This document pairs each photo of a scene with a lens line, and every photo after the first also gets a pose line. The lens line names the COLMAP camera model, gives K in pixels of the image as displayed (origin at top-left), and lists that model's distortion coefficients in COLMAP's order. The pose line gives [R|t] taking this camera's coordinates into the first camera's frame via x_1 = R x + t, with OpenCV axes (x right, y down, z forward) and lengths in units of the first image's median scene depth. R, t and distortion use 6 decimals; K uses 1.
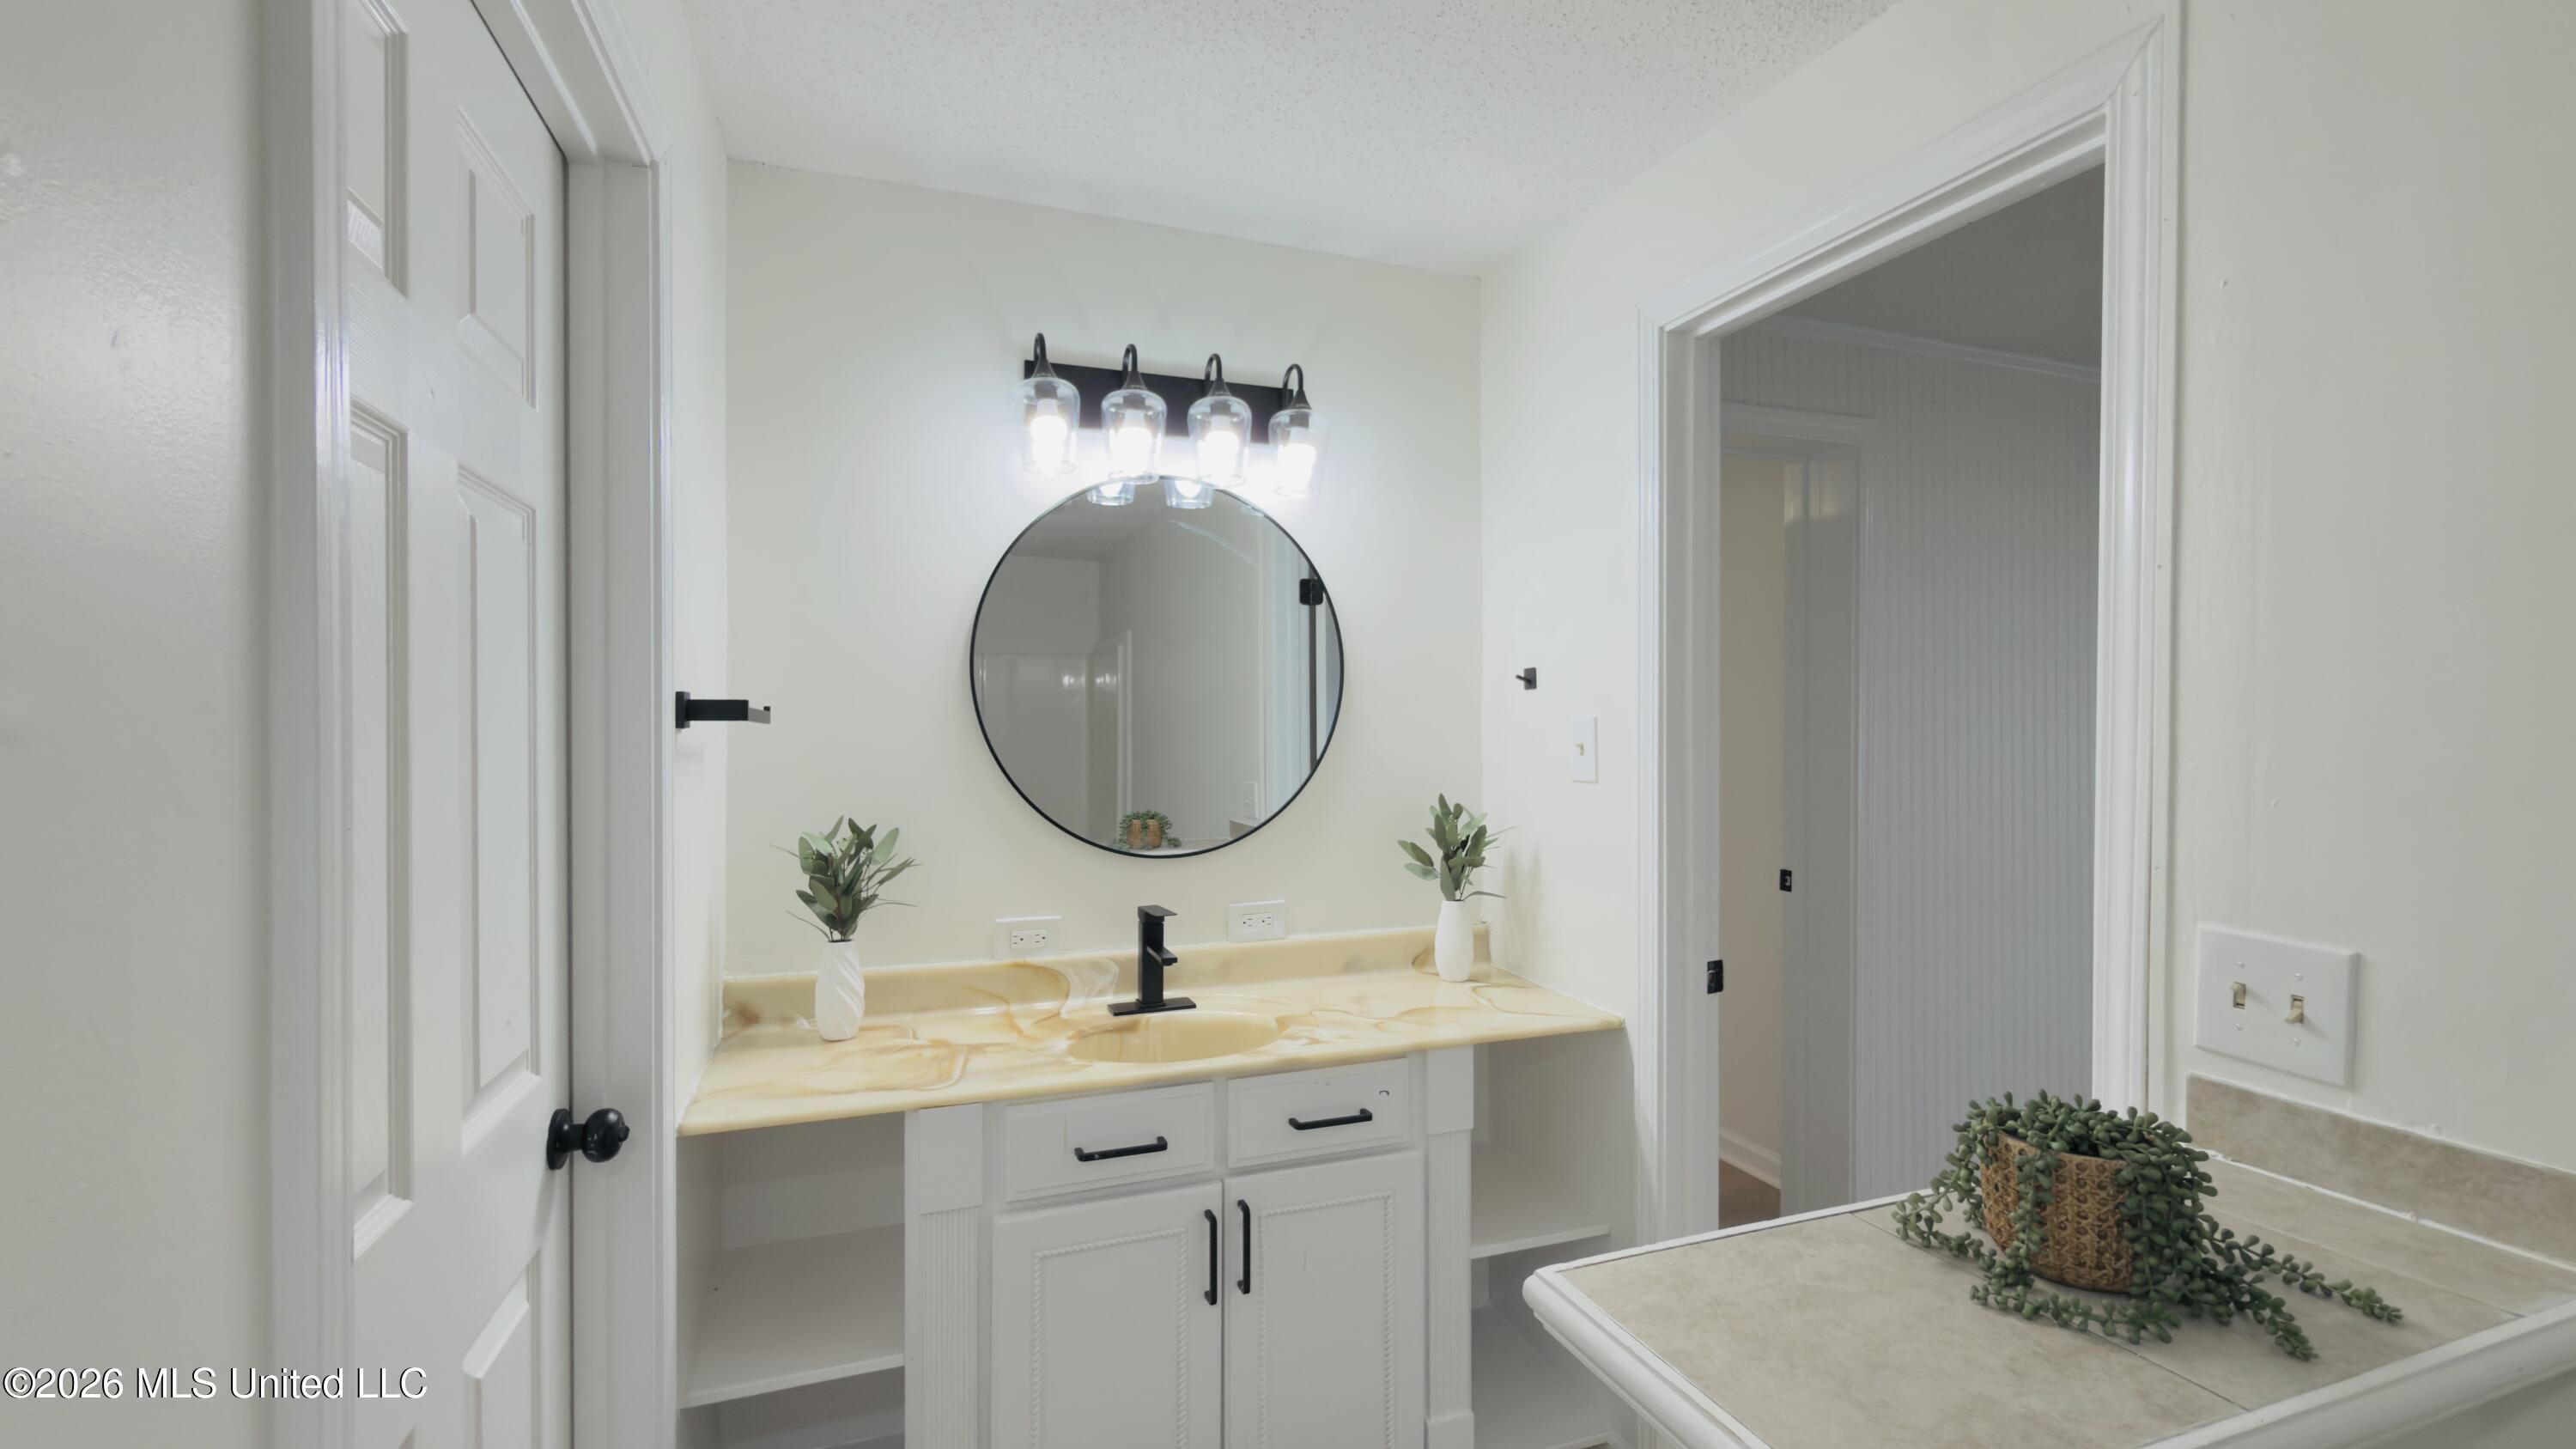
lens RADIAL K [[1080.4, 0, 1282.6], [0, 1080.4, 723.6], [0, 0, 1]] dist [-0.004195, -0.000784]
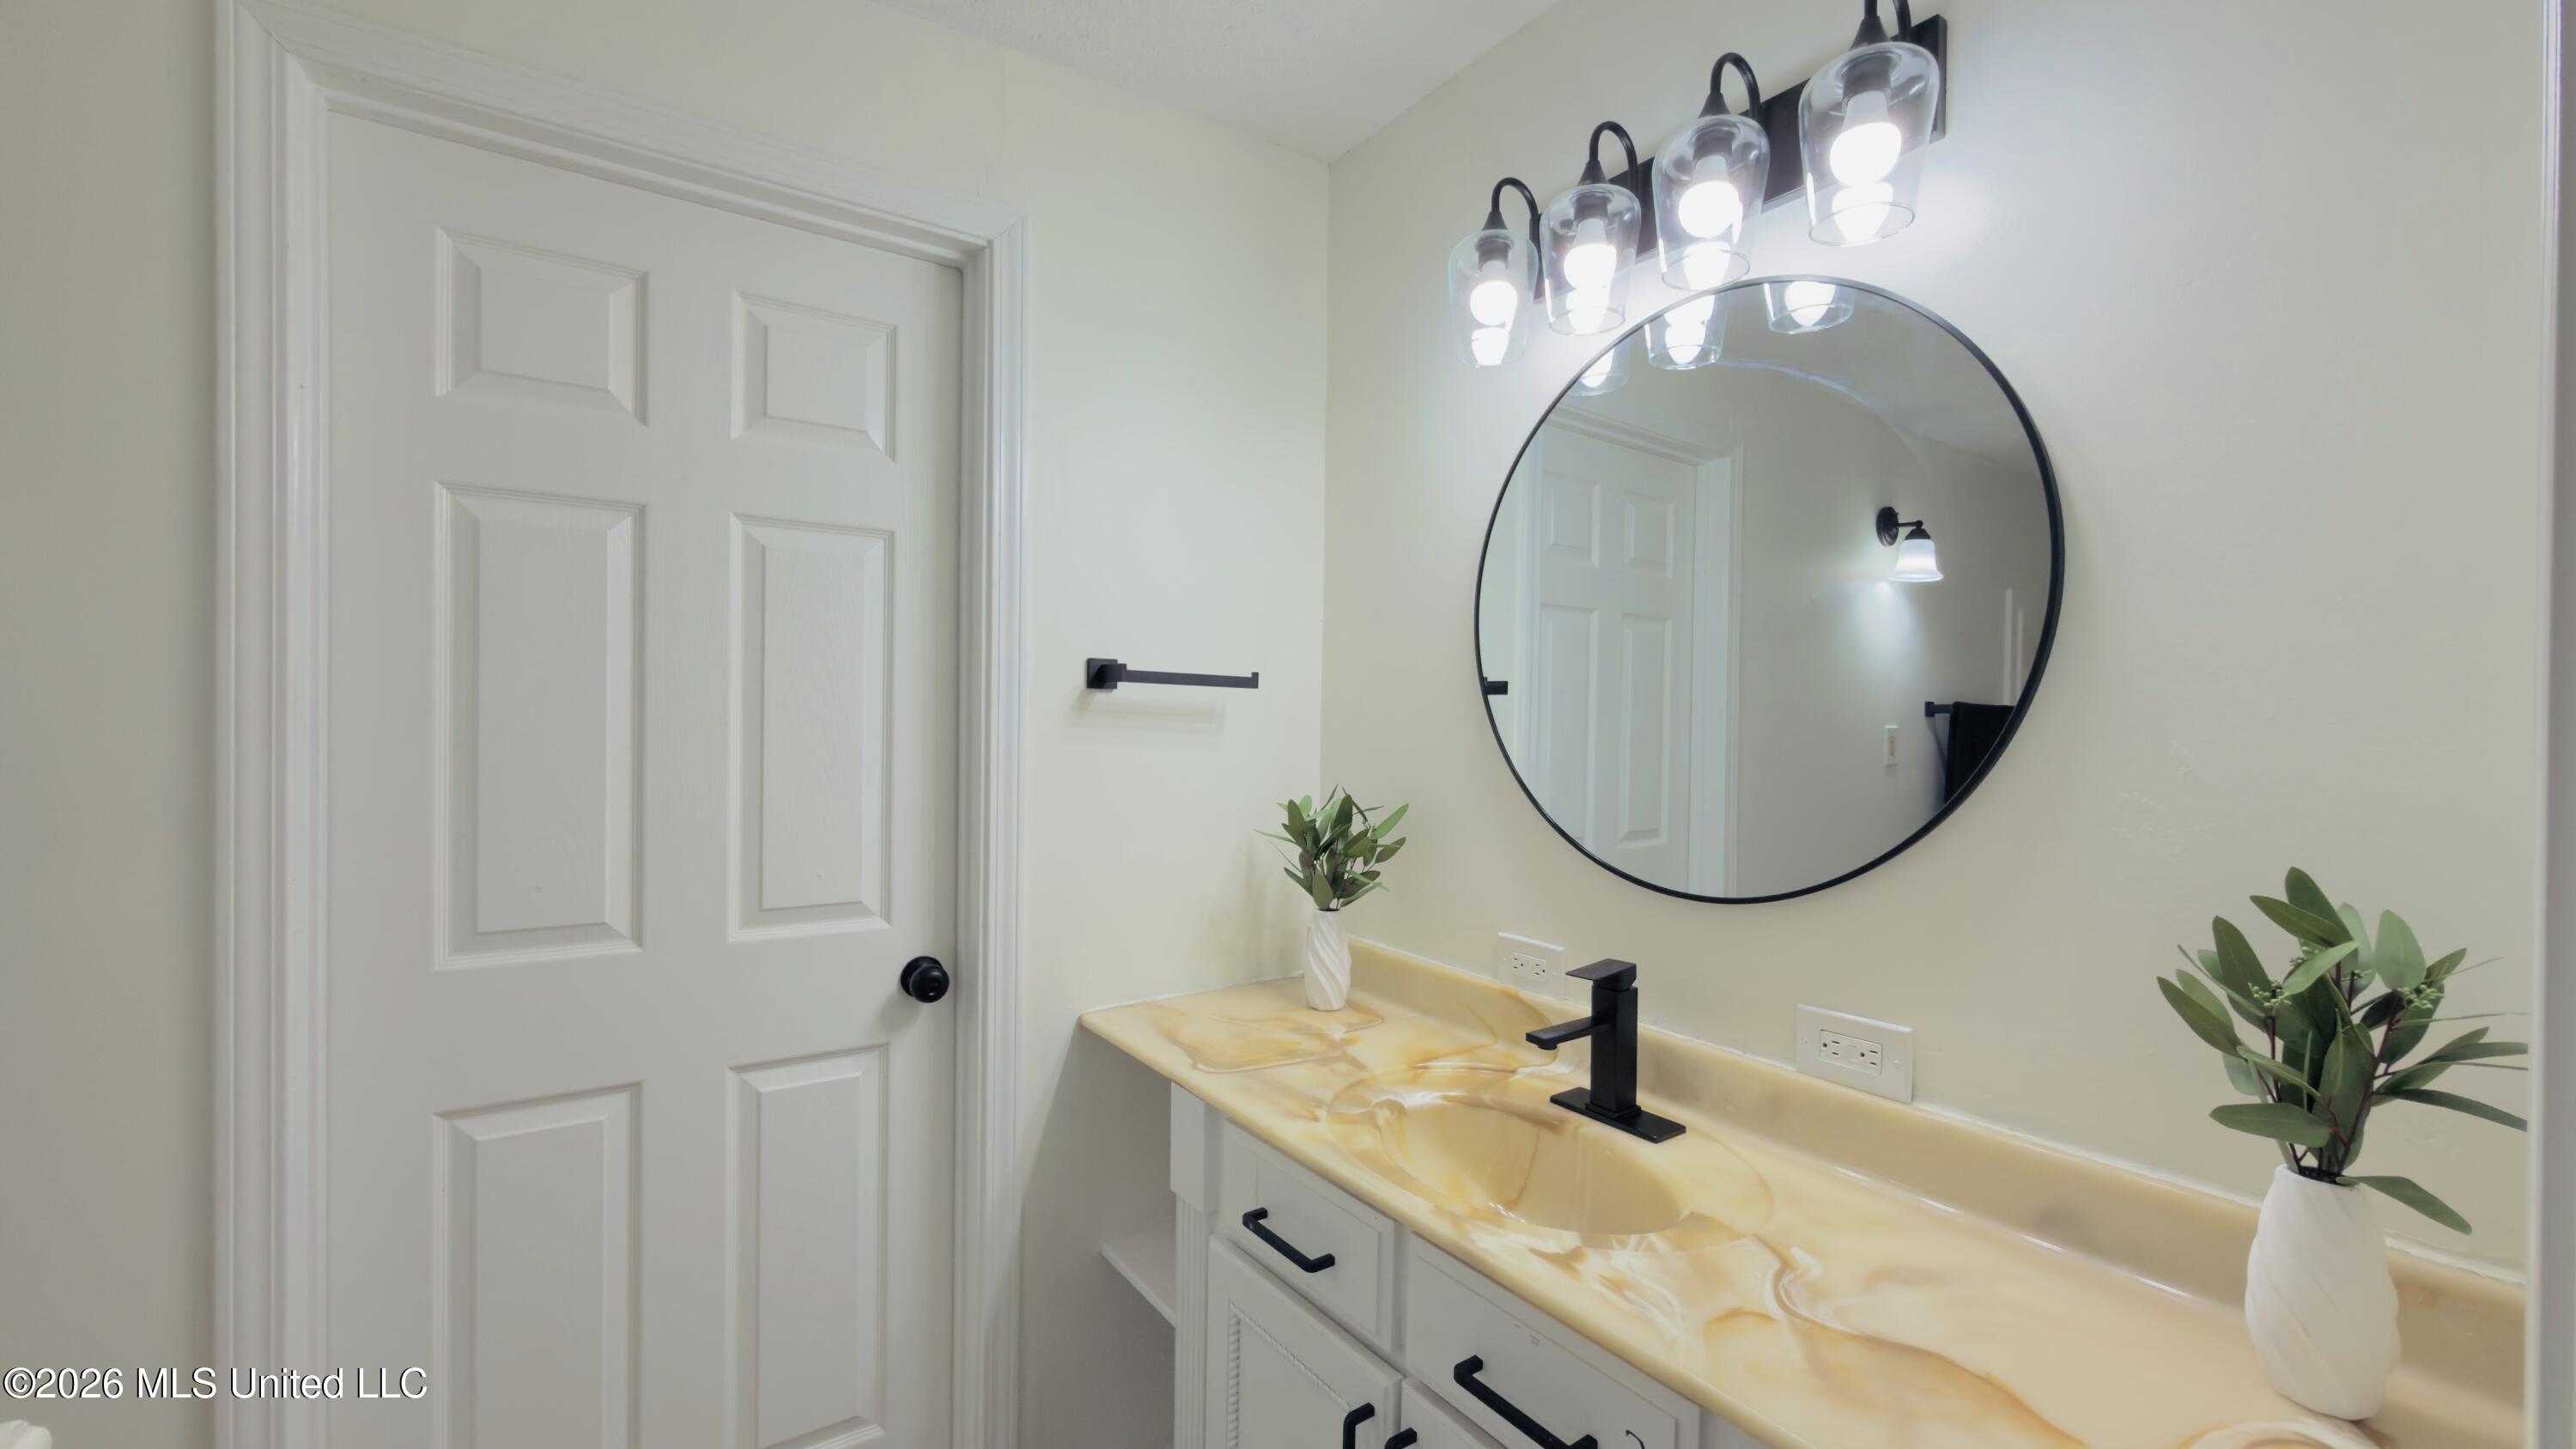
lens RADIAL K [[1043.1, 0, 1288.5], [0, 1043.1, 706.3], [0, 0, 1]] dist [-0.001229, -0.000067]
pose [[0.269778, 0.010020, -0.962870, 0.476091], [-0.015514, 0.999861, 0.006058, 0.010781], [0.962797, 0.013304, 0.269896, 0.680588]]
